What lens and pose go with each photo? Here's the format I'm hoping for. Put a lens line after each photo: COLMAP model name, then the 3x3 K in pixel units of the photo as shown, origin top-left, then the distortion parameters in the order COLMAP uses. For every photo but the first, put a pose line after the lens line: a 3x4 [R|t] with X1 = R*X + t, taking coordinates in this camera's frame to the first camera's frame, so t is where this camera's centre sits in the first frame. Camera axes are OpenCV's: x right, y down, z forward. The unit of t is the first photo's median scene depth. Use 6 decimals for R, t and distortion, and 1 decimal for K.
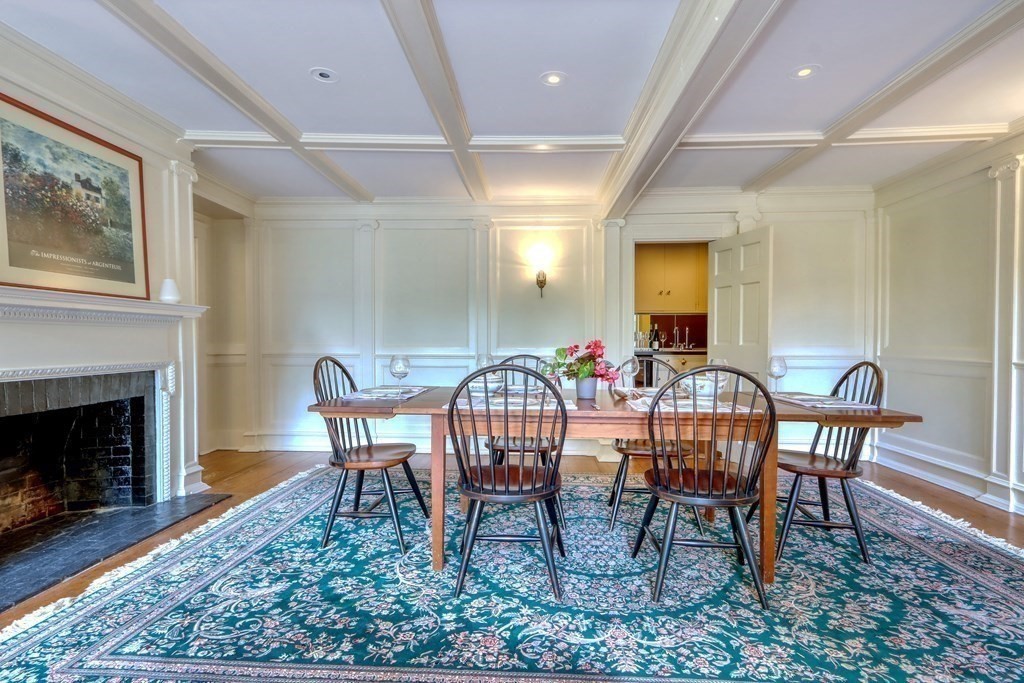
lens RADIAL K [[518.7, 0, 500.7], [0, 518.7, 341.5], [0, 0, 1]] dist [0.037568, 0.000215]
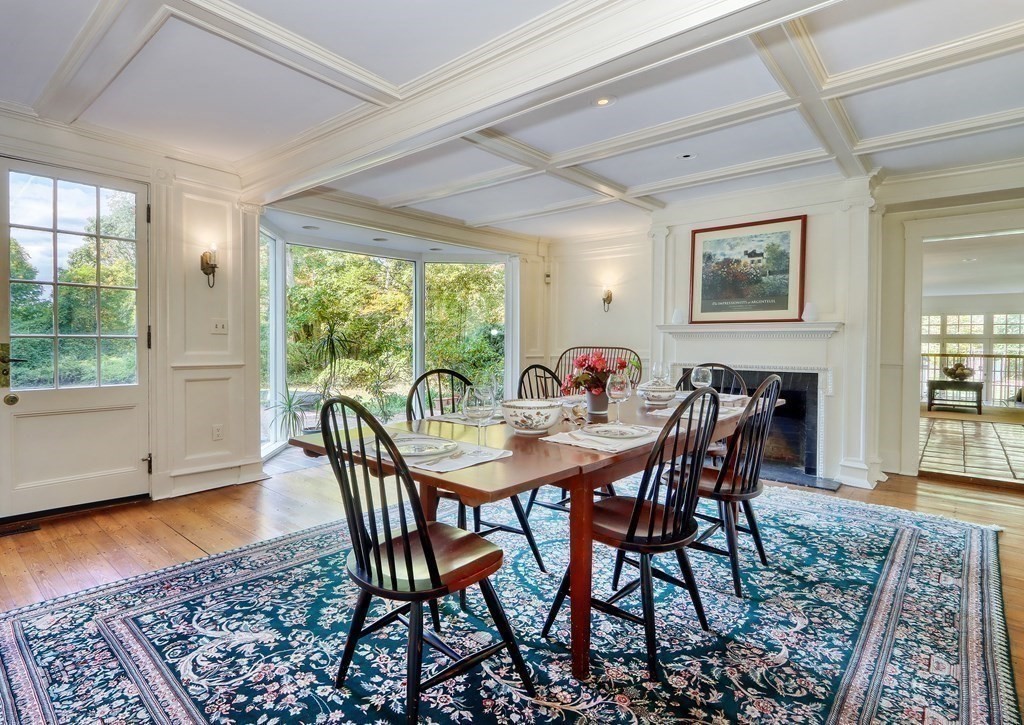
lens RADIAL K [[521.1, 0, 512.0], [0, 521.1, 362.5], [0, 0, 1]] dist [-0.000447, -0.000197]
pose [[-0.600793, 0.016901, -0.799226, 1.037548], [-0.019354, 0.999176, 0.035679, -0.004981], [0.799171, 0.036904, -0.599970, 1.496004]]
